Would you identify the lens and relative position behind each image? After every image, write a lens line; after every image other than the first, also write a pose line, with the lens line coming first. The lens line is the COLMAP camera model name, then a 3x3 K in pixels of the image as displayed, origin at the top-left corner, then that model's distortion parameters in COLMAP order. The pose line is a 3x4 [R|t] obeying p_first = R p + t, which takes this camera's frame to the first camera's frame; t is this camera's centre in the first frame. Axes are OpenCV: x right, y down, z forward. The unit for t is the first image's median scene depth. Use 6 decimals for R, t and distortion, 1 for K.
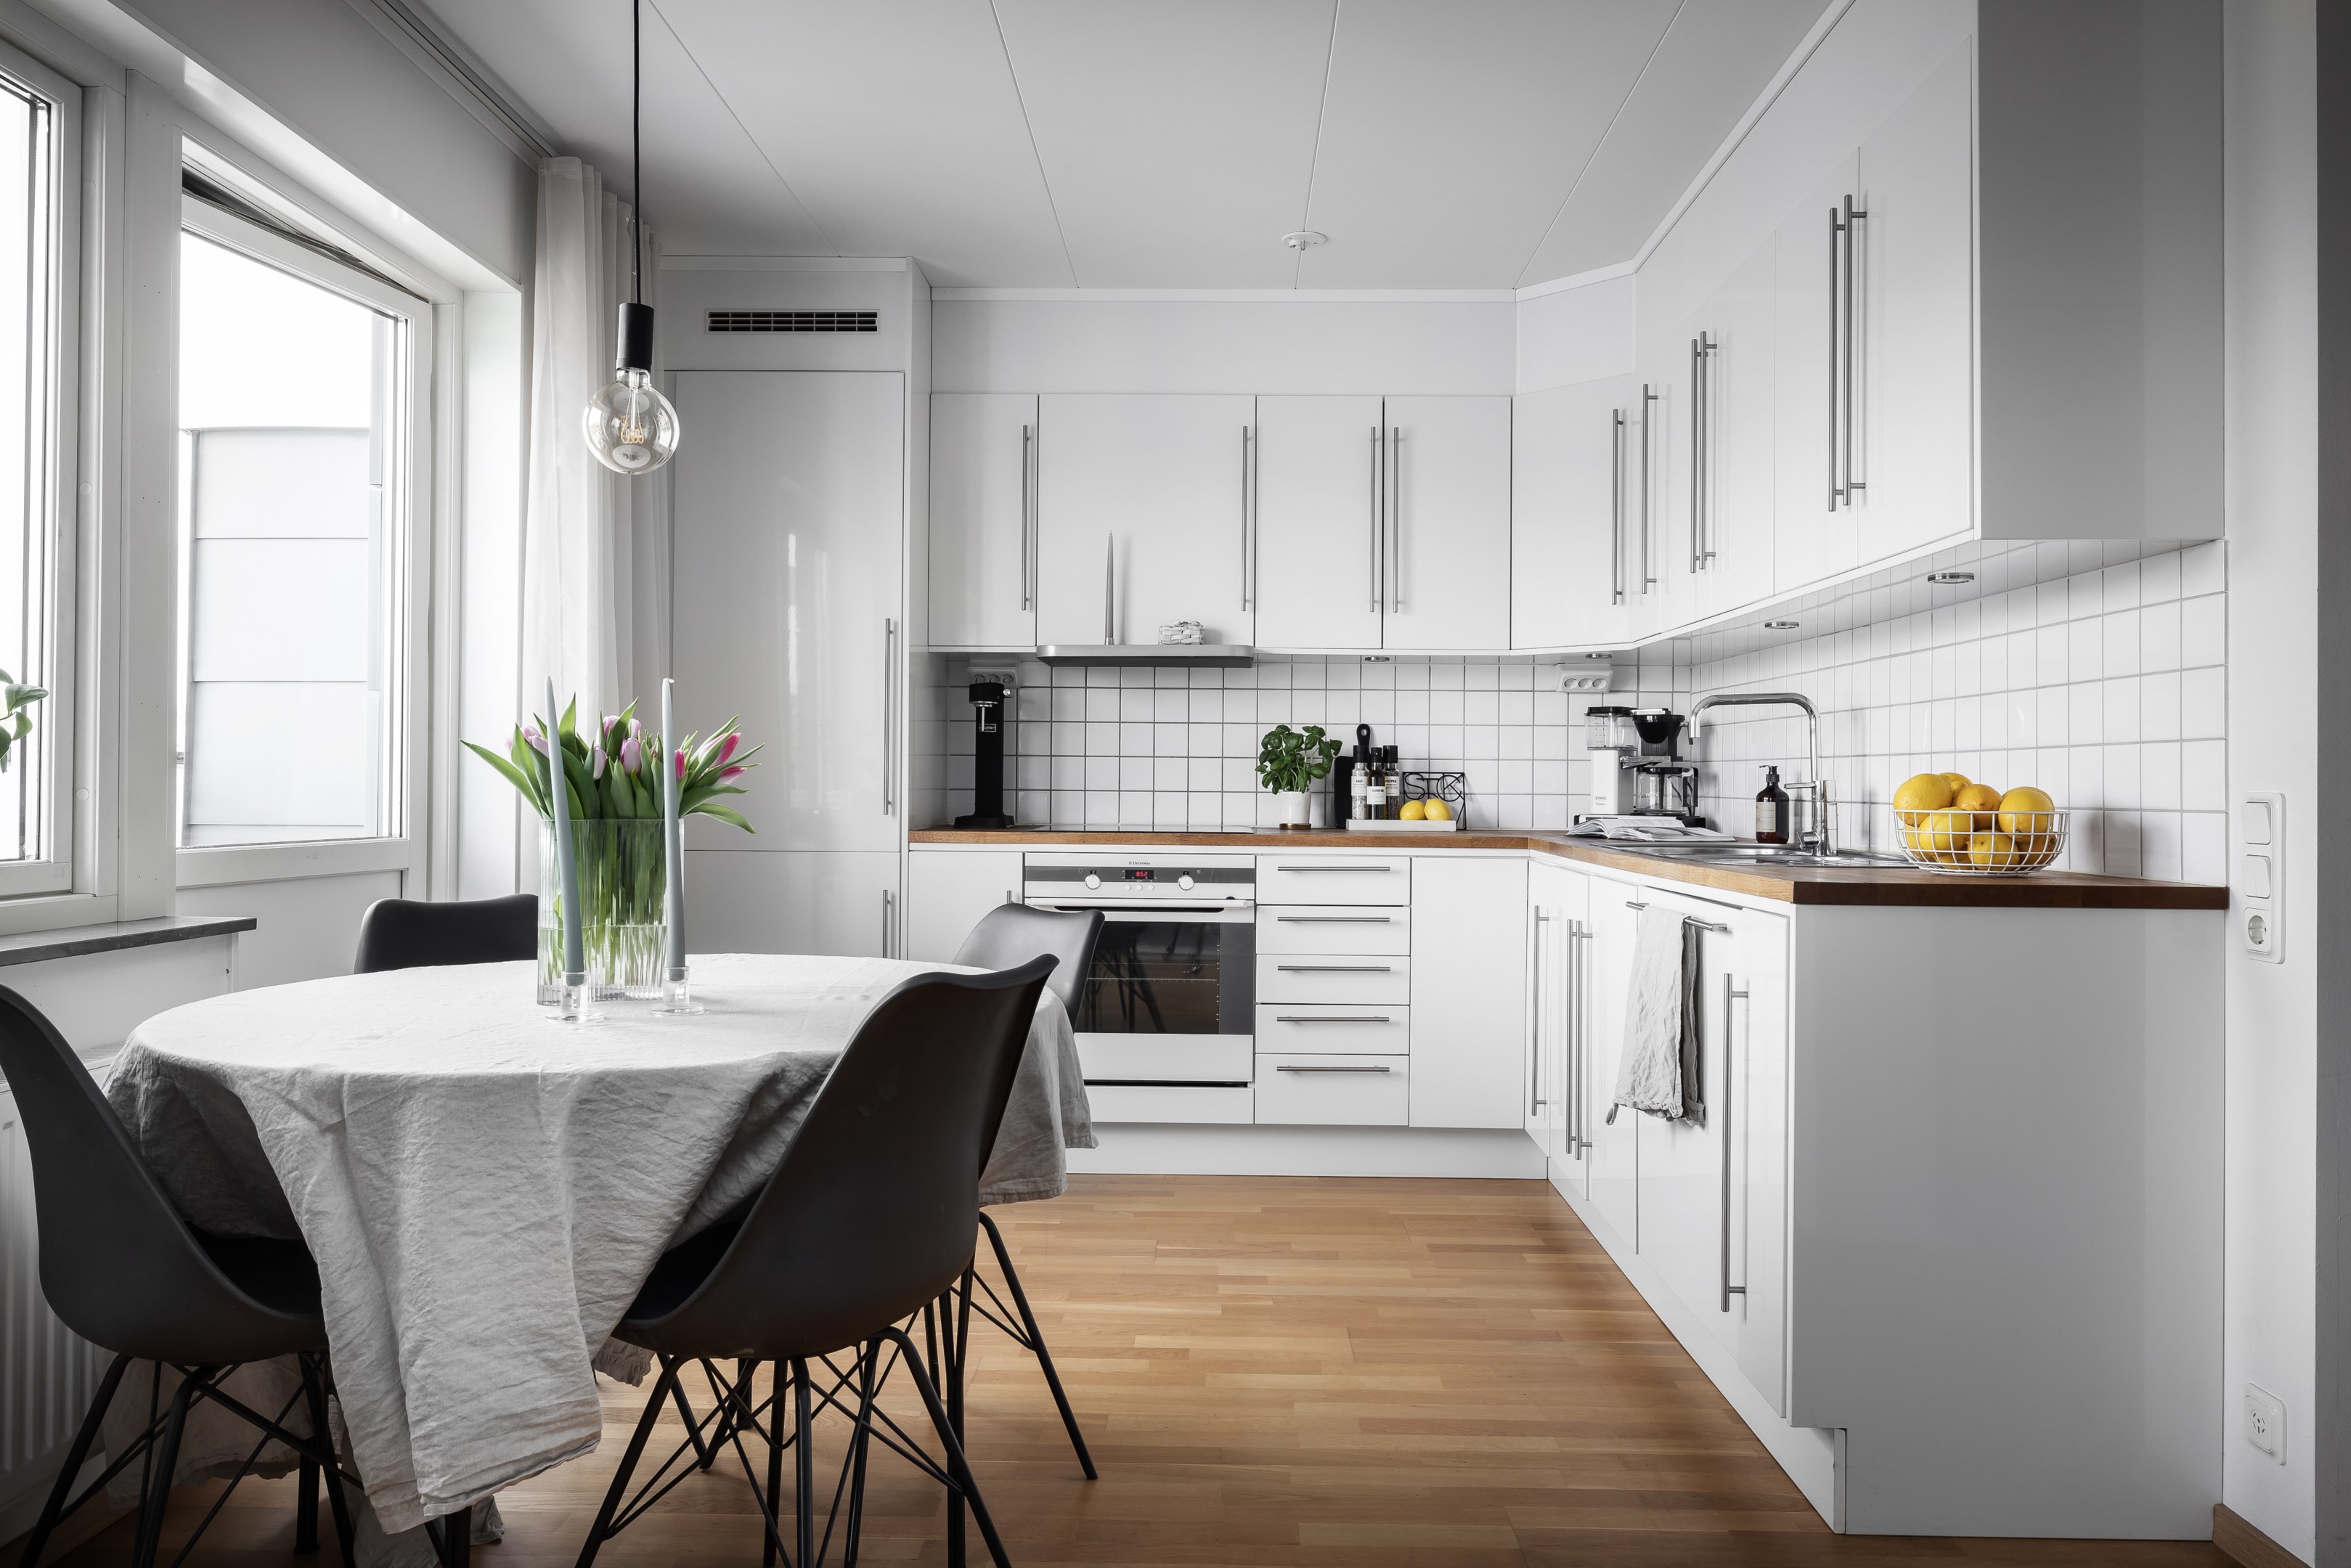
lens RADIAL K [[1611.9, 0, 1175.5], [0, 1611.9, 784.0], [0, 0, 1]] dist [0.001091, 0.000301]
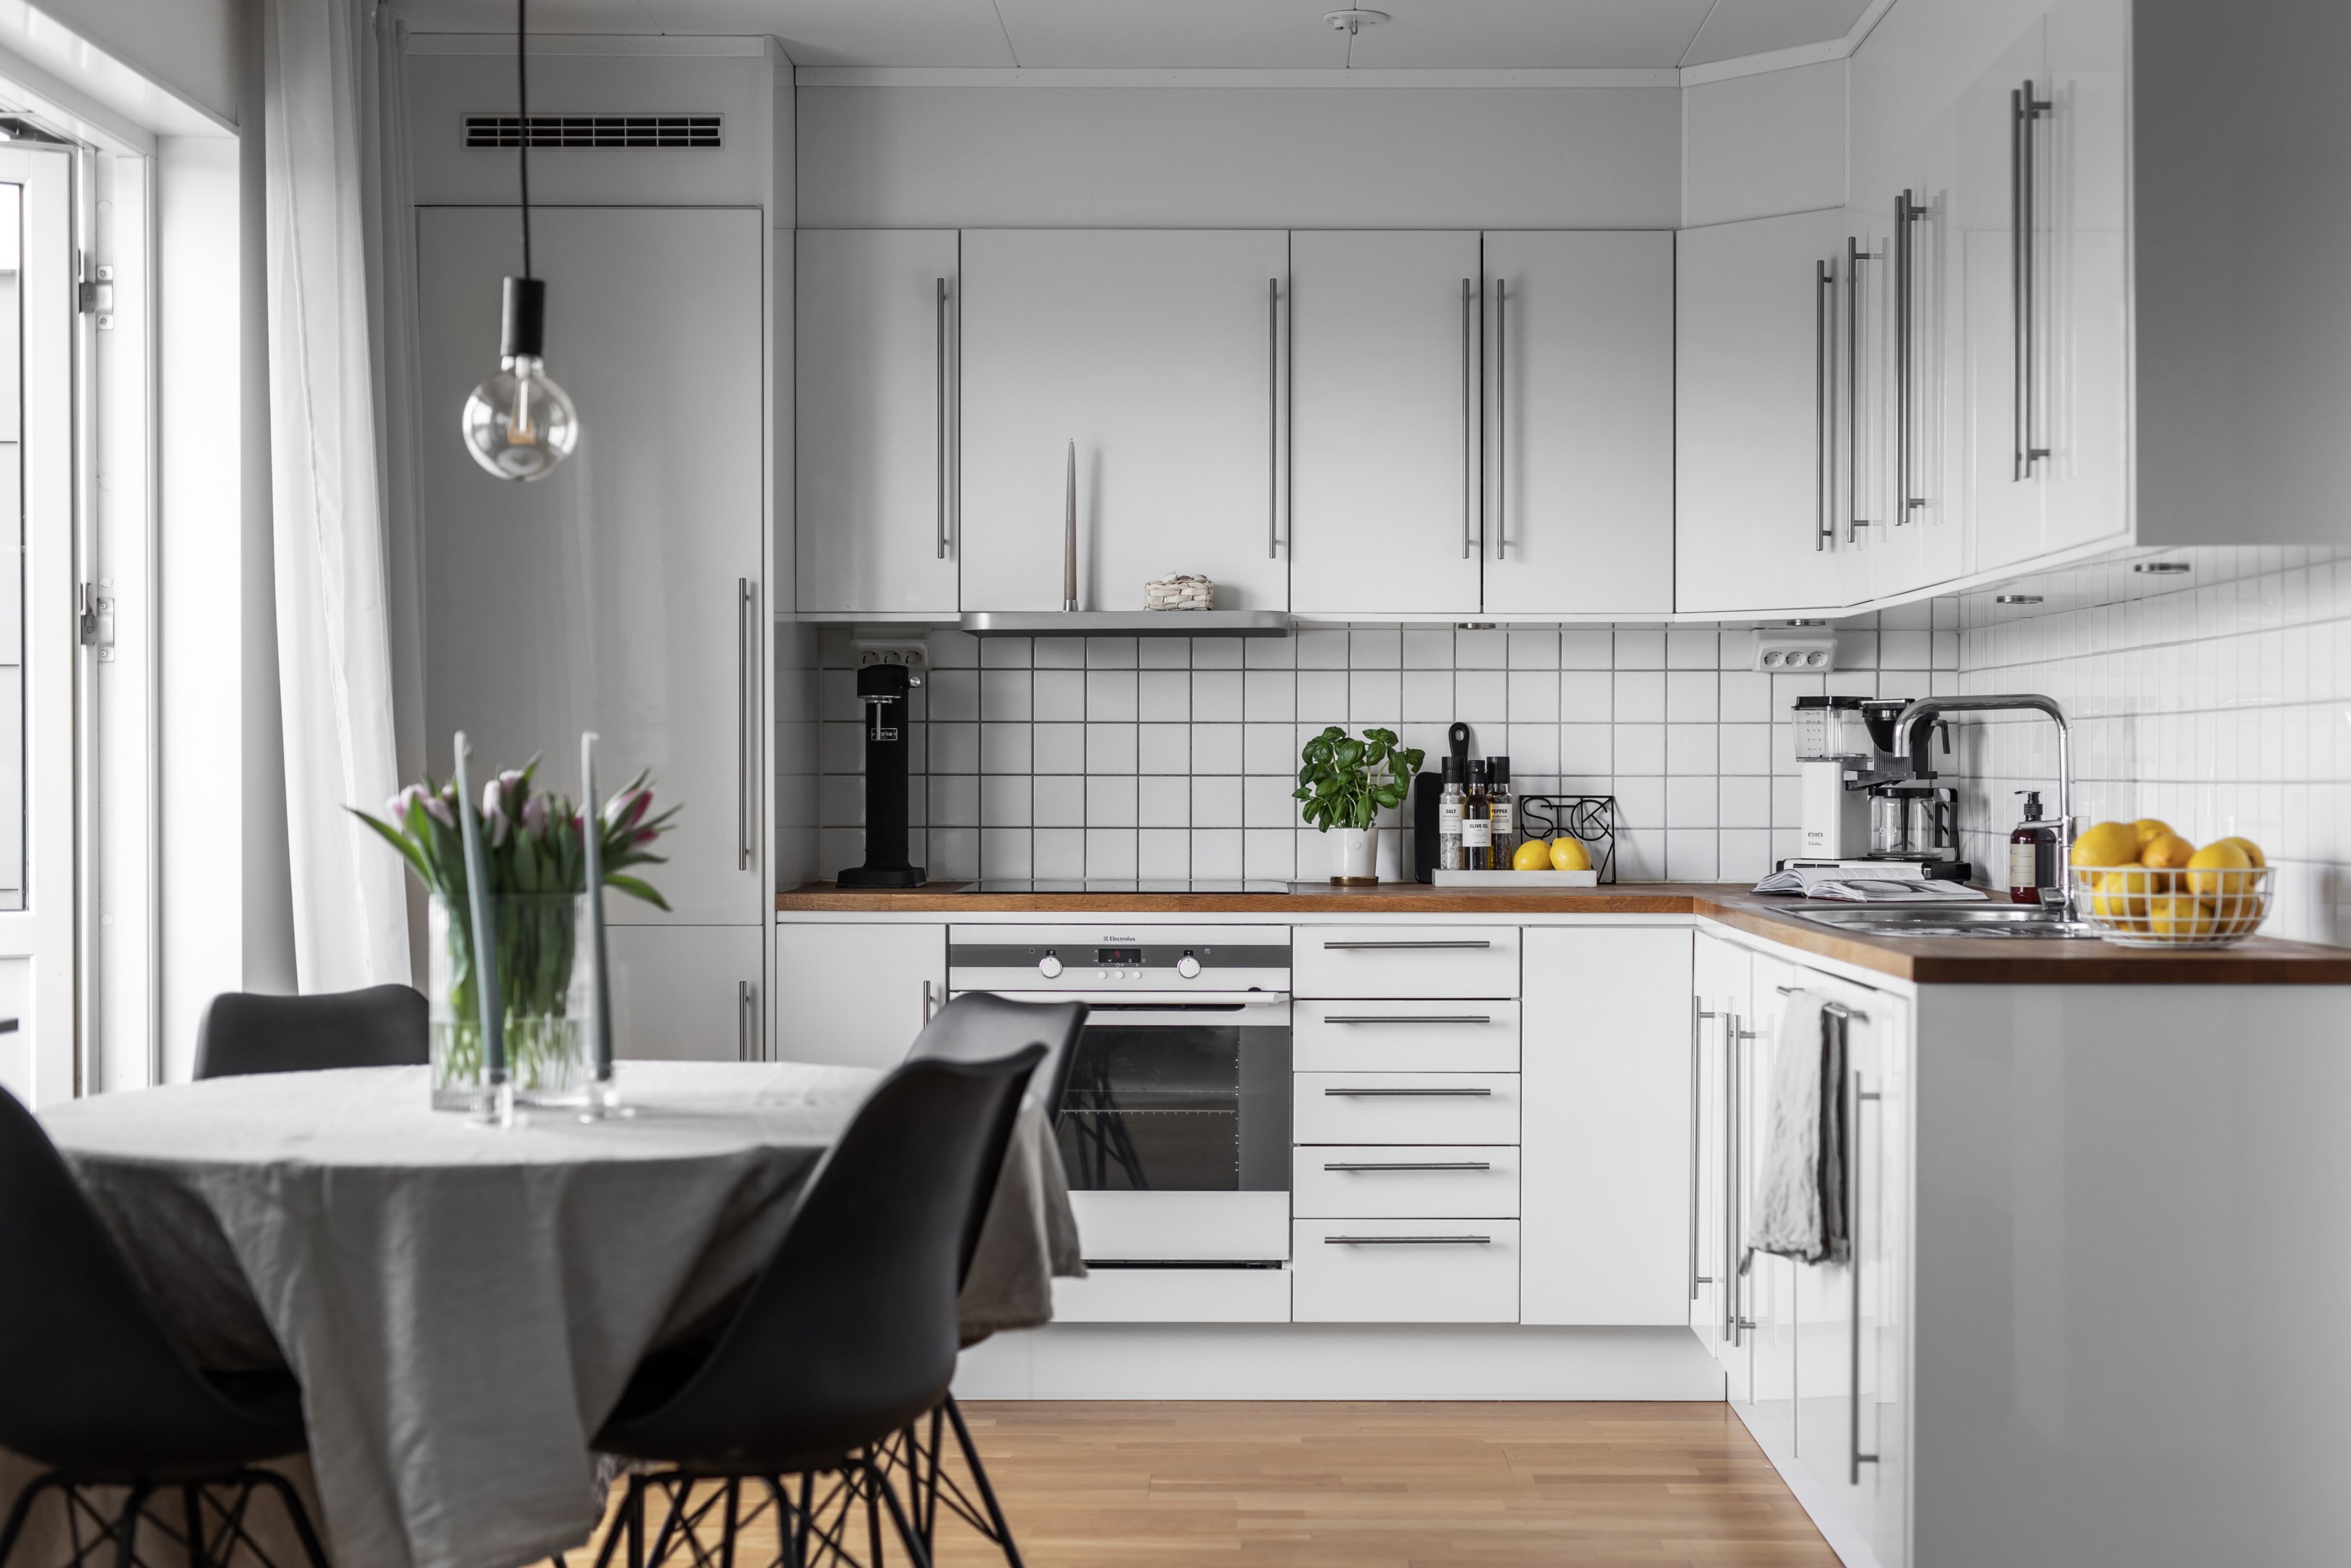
lens RADIAL K [[3472.1, 0, 1175.5], [0, 3472.1, 784.0], [0, 0, 1]] dist [-0.017268, -0.019496]
pose [[0.999966, -0.007769, 0.002601, -0.002169], [0.007753, 0.999951, 0.006108, -0.023392], [-0.002648, -0.006087, 0.999978, -0.433870]]
